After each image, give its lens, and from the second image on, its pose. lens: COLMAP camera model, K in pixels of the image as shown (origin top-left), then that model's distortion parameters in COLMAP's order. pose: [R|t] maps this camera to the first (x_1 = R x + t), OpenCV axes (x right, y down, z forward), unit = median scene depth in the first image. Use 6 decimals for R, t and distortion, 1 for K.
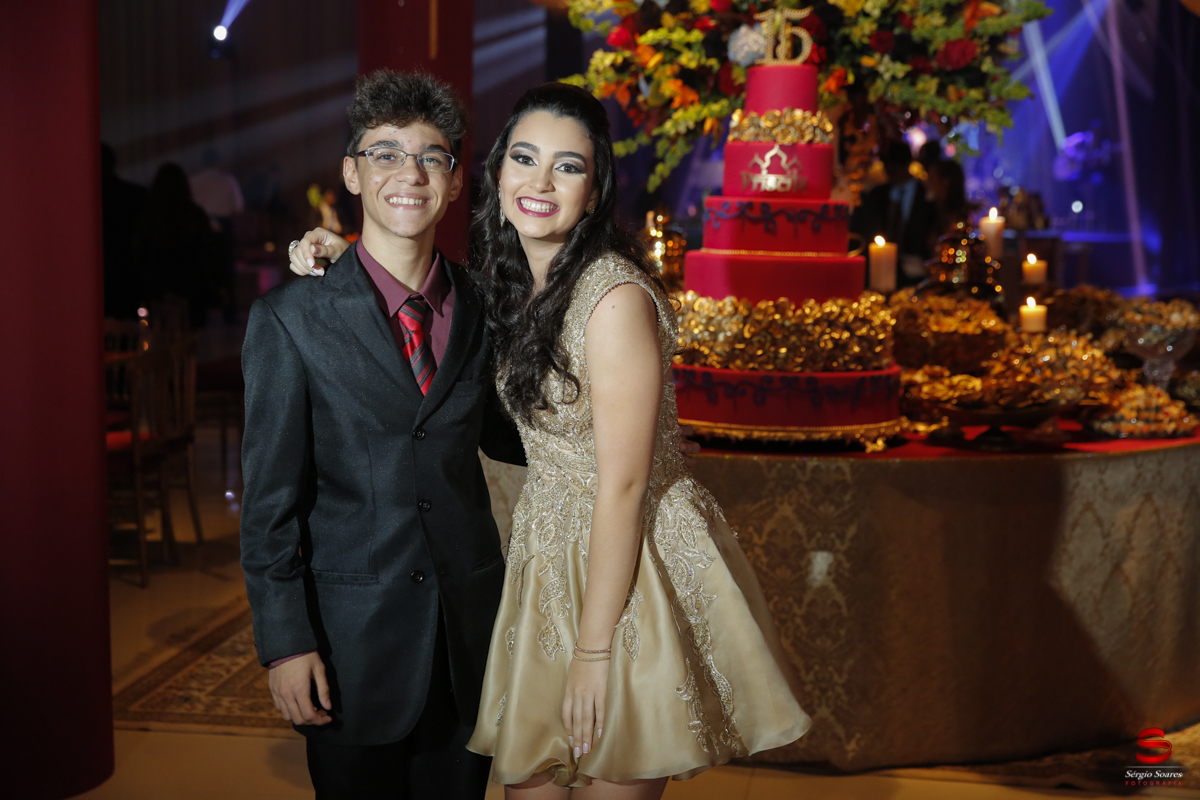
lens RADIAL K [[1960.8, 0, 600.0], [0, 1960.8, 400.0], [0, 0, 1]] dist [0.186107, 0.008037]
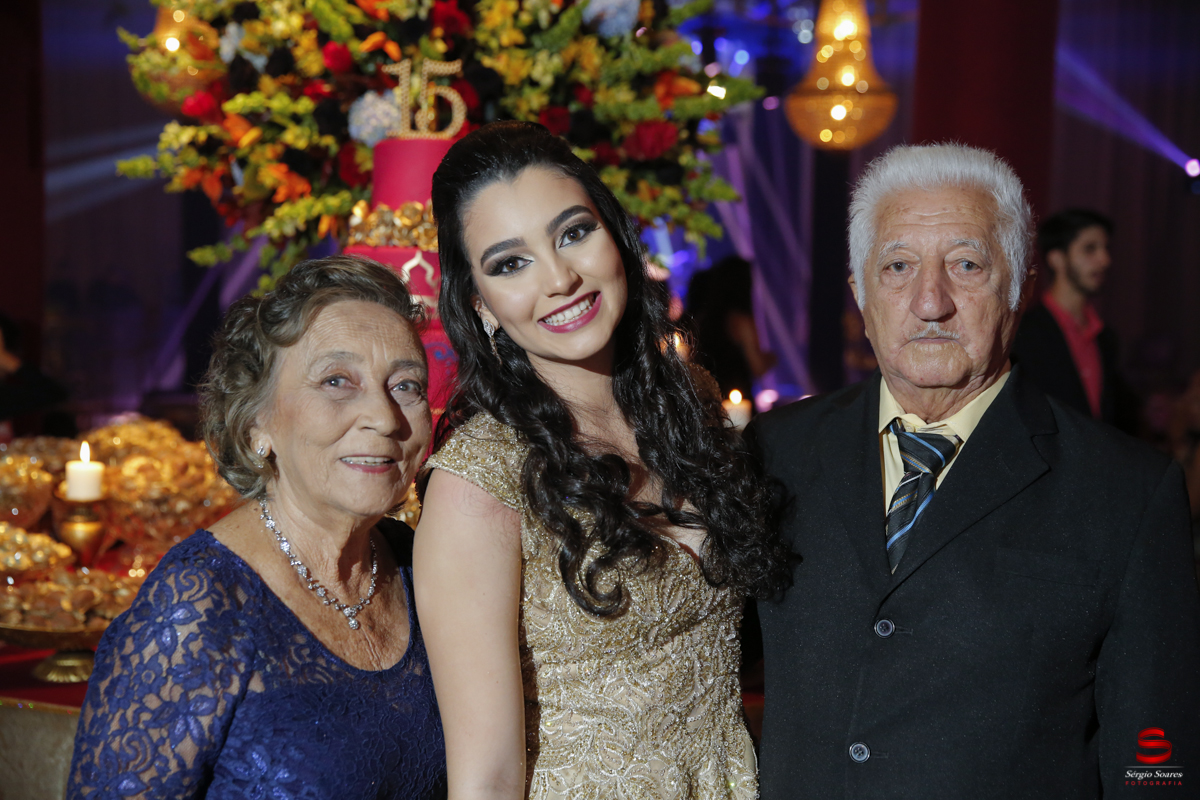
lens RADIAL K [[1658.5, 0, 600.0], [0, 1658.5, 400.0], [0, 0, 1]] dist [0.113631, 0.008871]
pose [[0.980016, -0.006399, 0.198816, 0.032591], [0.015435, 0.998915, -0.043935, -0.046360], [-0.198319, 0.046126, 0.979052, 0.381038]]
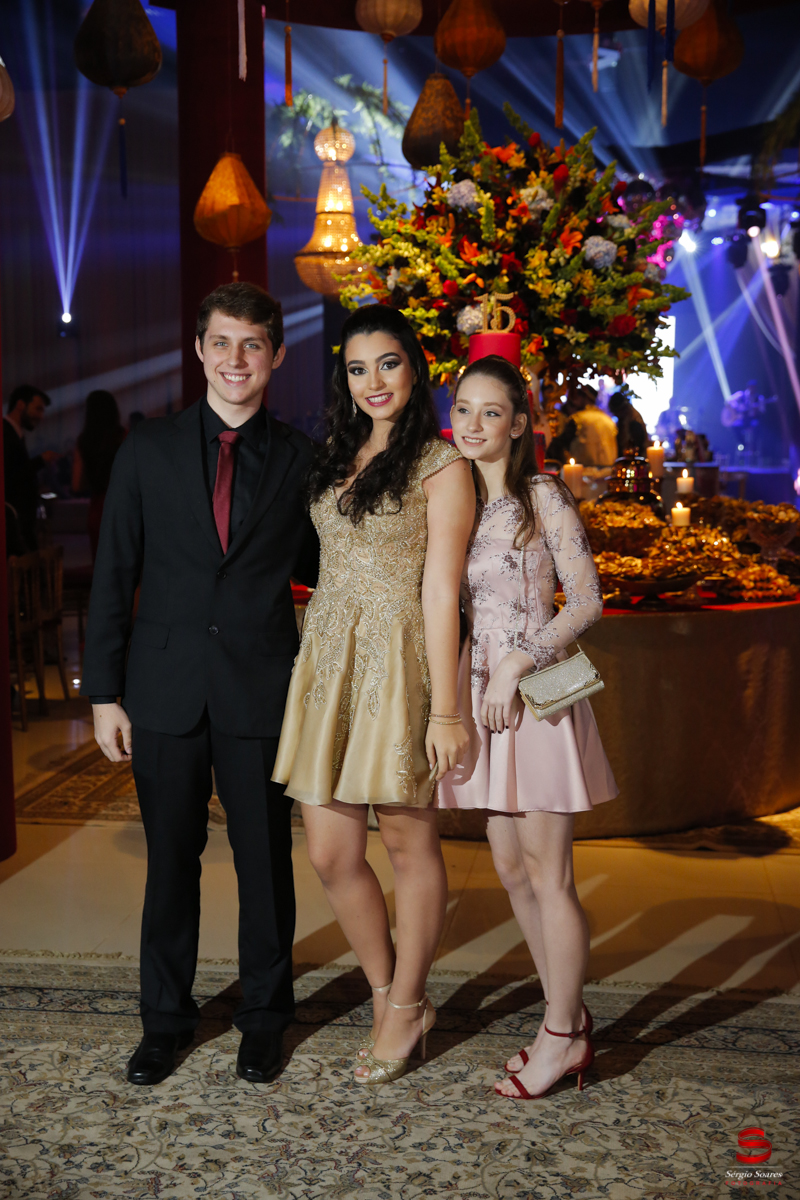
lens RADIAL K [[1588.1, 0, 400.0], [0, 1588.1, 600.0], [0, 0, 1]] dist [0.099085, 0.007609]
pose [[0.999737, -0.012932, 0.018956, 0.002355], [0.013059, 0.999893, -0.006618, 0.021048], [-0.018868, 0.006864, 0.999798, -0.100242]]
